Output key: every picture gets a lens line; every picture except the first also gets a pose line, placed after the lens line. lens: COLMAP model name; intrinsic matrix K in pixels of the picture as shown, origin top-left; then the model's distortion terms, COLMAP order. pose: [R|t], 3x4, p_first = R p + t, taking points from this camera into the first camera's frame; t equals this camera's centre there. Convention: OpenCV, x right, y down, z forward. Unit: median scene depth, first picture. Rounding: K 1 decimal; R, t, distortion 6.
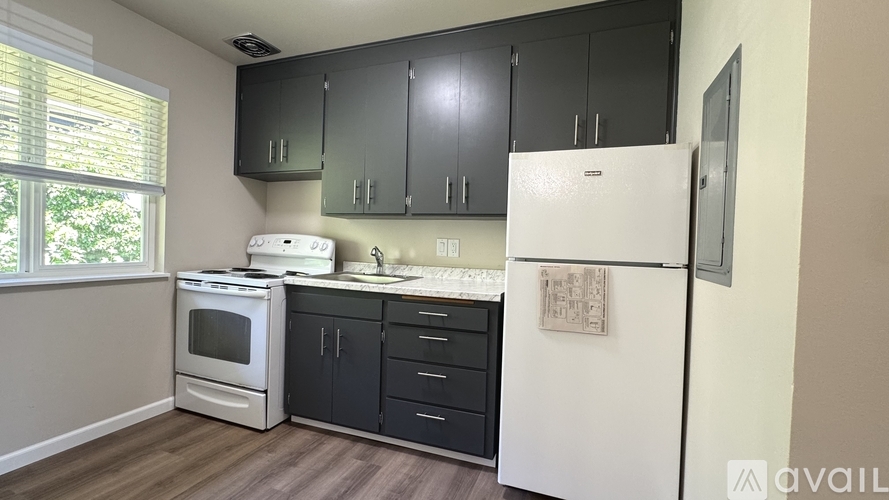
lens RADIAL K [[389.6, 0, 444.5], [0, 389.6, 250.0], [0, 0, 1]] dist [-0.002178, -0.000029]
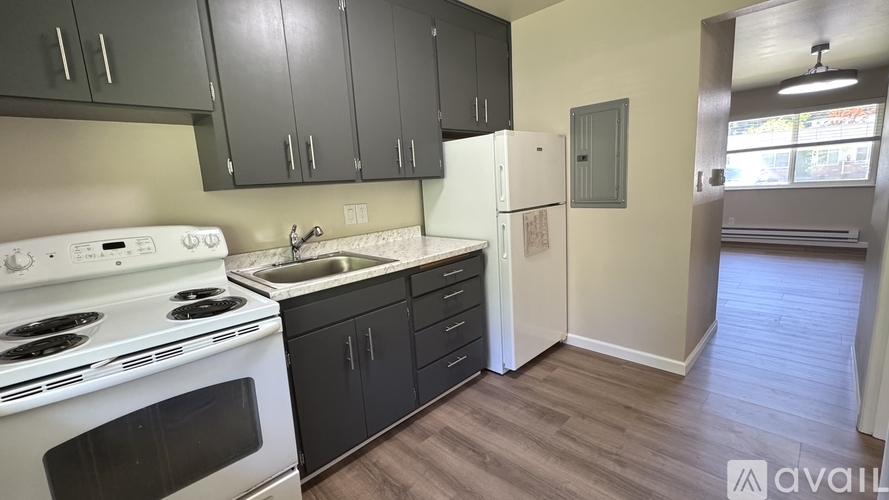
lens RADIAL K [[389.6, 0, 444.5], [0, 389.6, 250.0], [0, 0, 1]] dist [-0.002178, -0.000029]
pose [[0.399124, -0.214542, 0.891444, -0.904371], [0.084777, 0.976710, 0.197106, -0.104667], [-0.912969, -0.003096, 0.408016, 0.523240]]
